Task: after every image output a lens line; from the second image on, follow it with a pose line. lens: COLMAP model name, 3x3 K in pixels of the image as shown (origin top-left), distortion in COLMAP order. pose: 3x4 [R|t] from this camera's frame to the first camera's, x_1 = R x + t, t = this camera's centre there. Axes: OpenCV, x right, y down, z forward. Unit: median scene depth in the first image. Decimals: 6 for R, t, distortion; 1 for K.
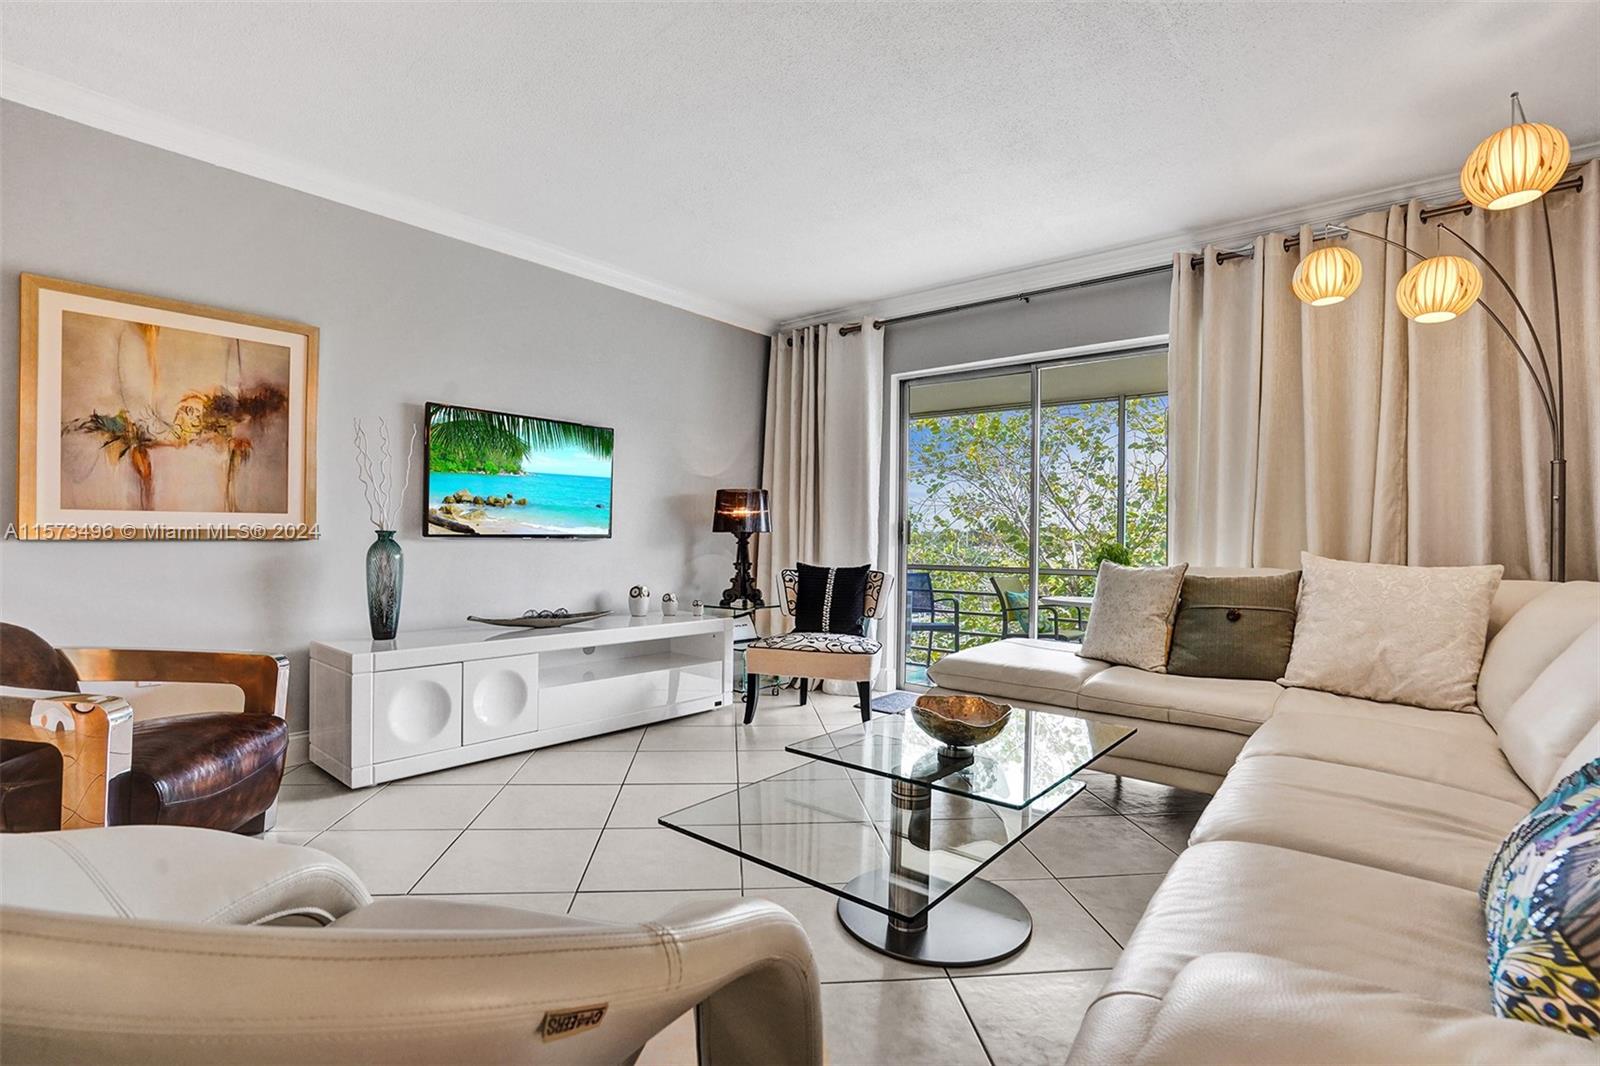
lens RADIAL K [[743.3, 0, 800.0], [0, 743.3, 533.0], [0, 0, 1]] dist [-0.032226, -0.000056]
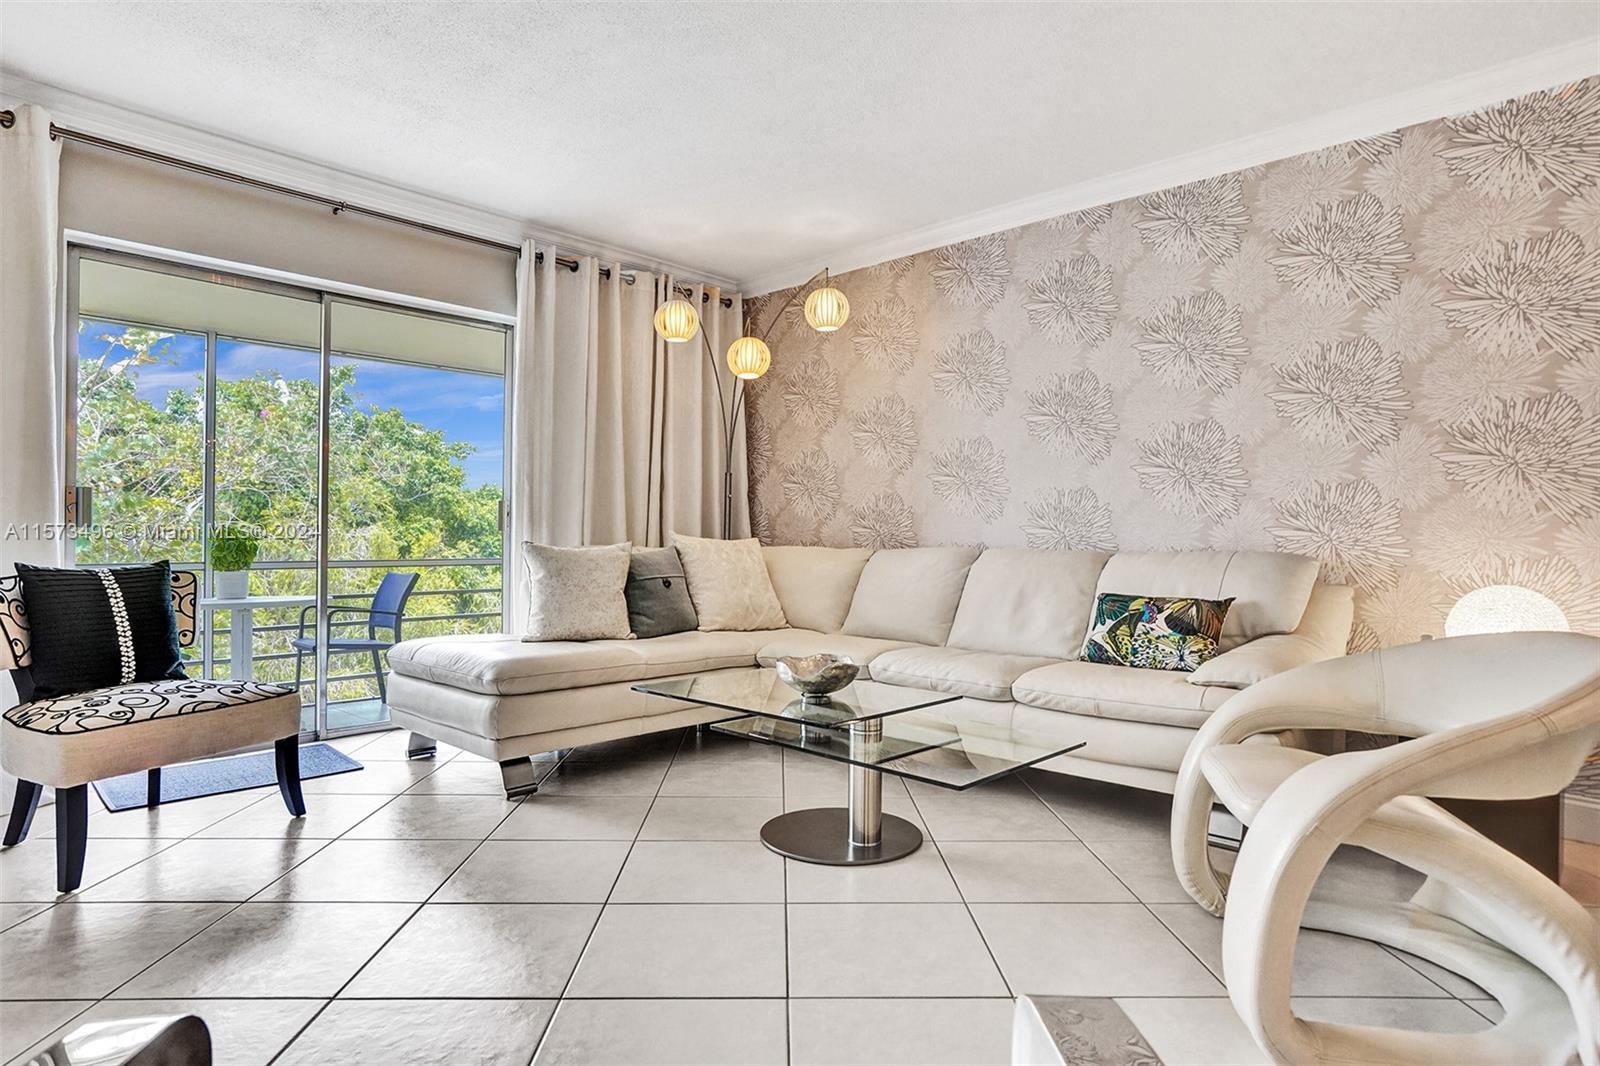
lens RADIAL K [[919.4, 0, 796.0], [0, 919.4, 521.8], [0, 0, 1]] dist [0.002111, 0.001046]
pose [[0.071712, 0.003797, 0.997418, -0.733339], [-0.010815, 0.999937, -0.003029, 0.009408], [-0.997367, -0.010570, 0.071748, 0.530184]]
